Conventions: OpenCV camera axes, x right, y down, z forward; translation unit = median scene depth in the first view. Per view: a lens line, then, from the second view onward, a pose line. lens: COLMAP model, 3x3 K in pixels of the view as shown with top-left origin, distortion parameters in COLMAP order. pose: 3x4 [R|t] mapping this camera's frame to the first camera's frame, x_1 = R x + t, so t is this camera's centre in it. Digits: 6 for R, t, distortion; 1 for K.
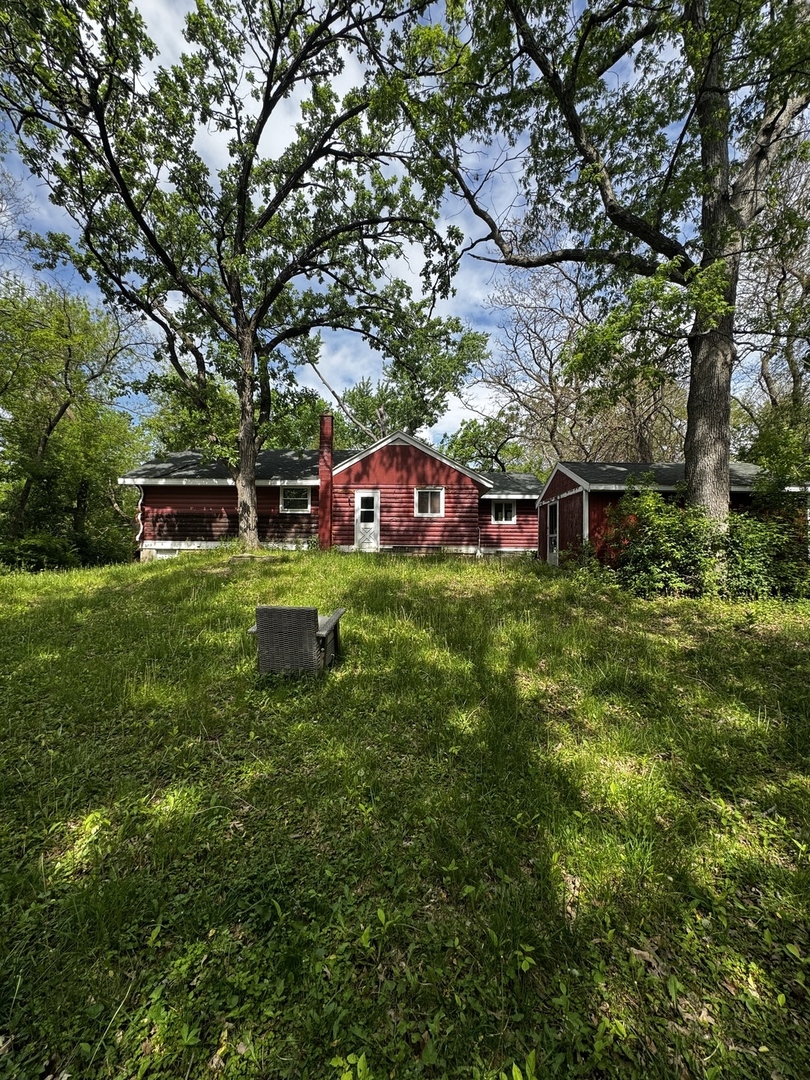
lens RADIAL K [[431.8, 0, 425.1], [0, 431.8, 521.3], [0, 0, 1]] dist [-0.003798, 0.000683]
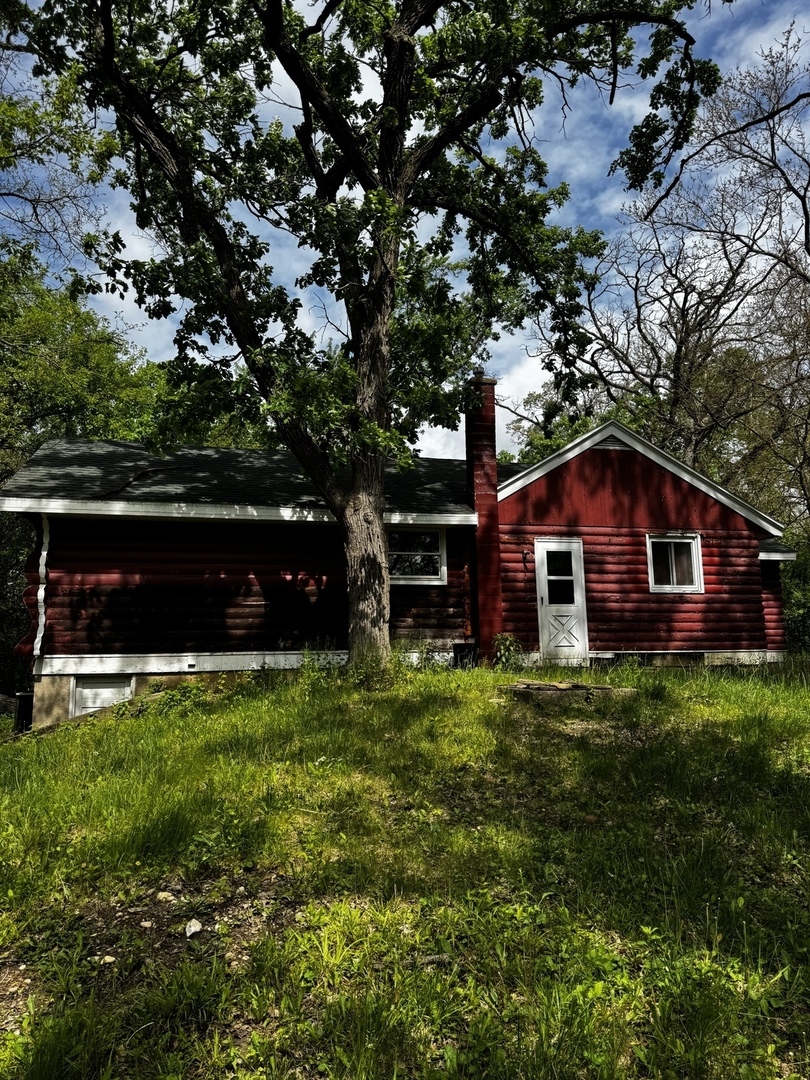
lens RADIAL K [[767.1, 0, 411.8], [0, 767.1, 515.3], [0, 0, 1]] dist [0.054972, -0.020099]
pose [[0.964314, 0.023798, 0.263690, -0.524244], [0.009856, 0.992035, -0.125575, 0.010672], [-0.264578, 0.123692, 0.956399, 0.212090]]
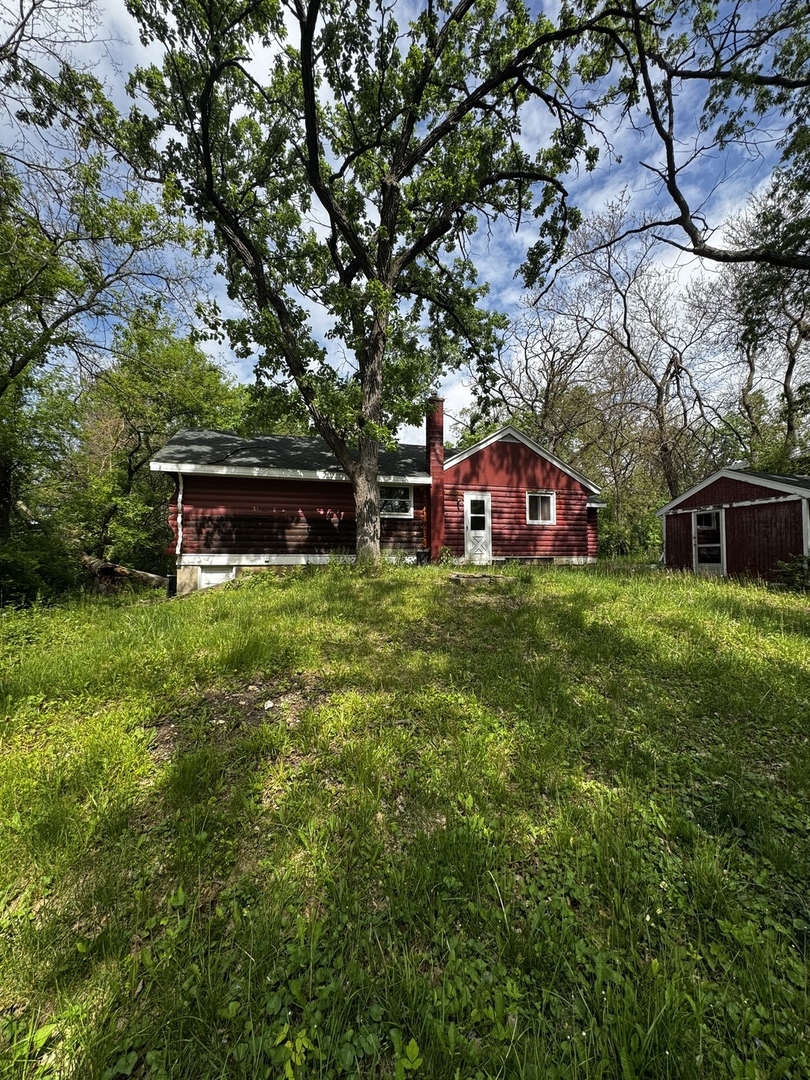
lens RADIAL K [[431.8, 0, 409.4], [0, 431.8, 530.5], [0, 0, 1]] dist [-0.003798, 0.000683]
pose [[0.953361, 0.006919, 0.301753, -0.520077], [-0.005038, 0.999963, -0.007011, 0.010076], [-0.301790, 0.005163, 0.953361, 0.227060]]
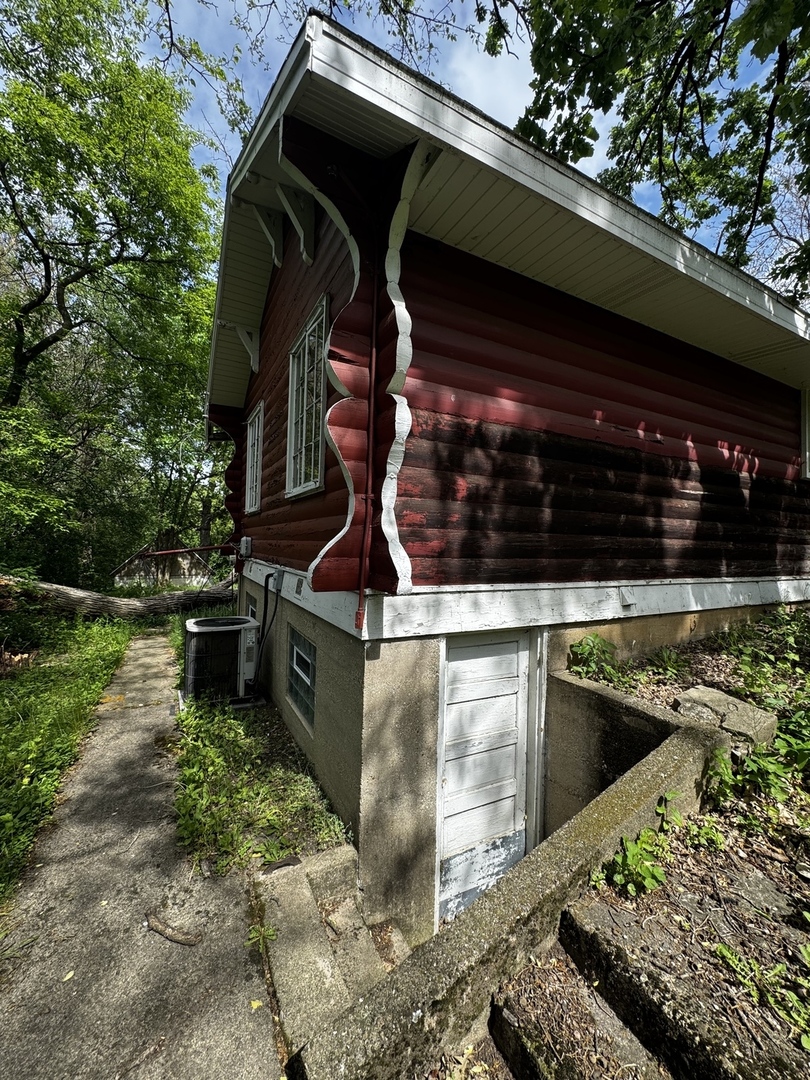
lens RADIAL K [[431.8, 0, 404.2], [0, 431.8, 531.6], [0, 0, 1]] dist [-0.003798, 0.000683]
pose [[0.874901, 0.023523, 0.483730, -0.728861], [-0.042078, 0.998735, 0.027538, 0.021494], [-0.482470, -0.044448, 0.874784, 0.876083]]
